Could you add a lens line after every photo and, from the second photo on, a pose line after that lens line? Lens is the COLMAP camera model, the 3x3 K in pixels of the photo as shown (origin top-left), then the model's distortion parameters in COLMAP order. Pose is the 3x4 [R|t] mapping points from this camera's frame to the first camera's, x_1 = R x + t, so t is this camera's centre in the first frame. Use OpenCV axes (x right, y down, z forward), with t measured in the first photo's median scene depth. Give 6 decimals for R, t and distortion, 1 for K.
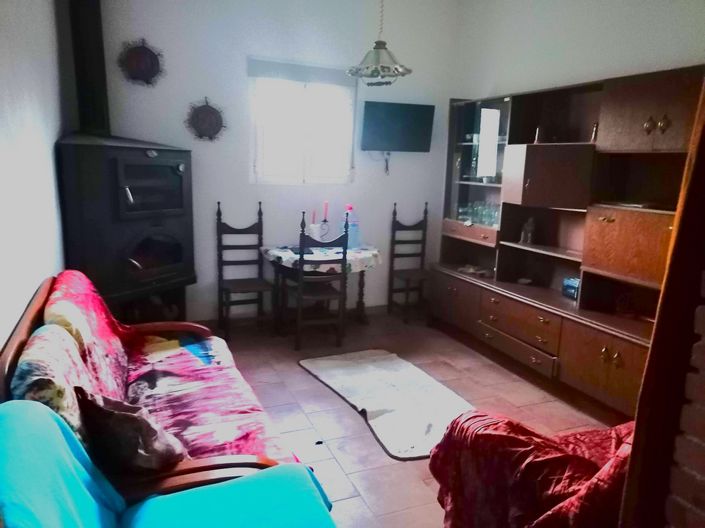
lens RADIAL K [[535.4, 0, 350.7], [0, 535.4, 264.8], [0, 0, 1]] dist [0.037565, 0.000526]
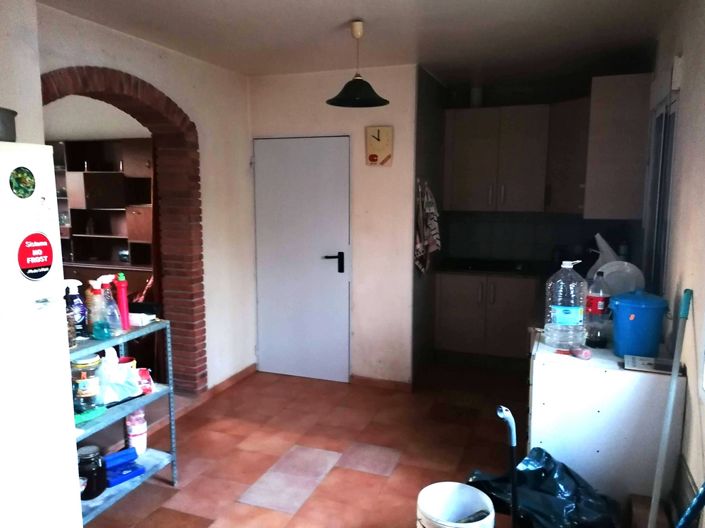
lens RADIAL K [[535.4, 0, 351.9], [0, 535.4, 264.1], [0, 0, 1]] dist [0.037565, 0.000526]
pose [[0.688429, -0.122983, 0.714801, -0.291684], [0.162022, 0.986692, 0.013718, 0.150447], [-0.706975, 0.106369, 0.699193, -0.642242]]
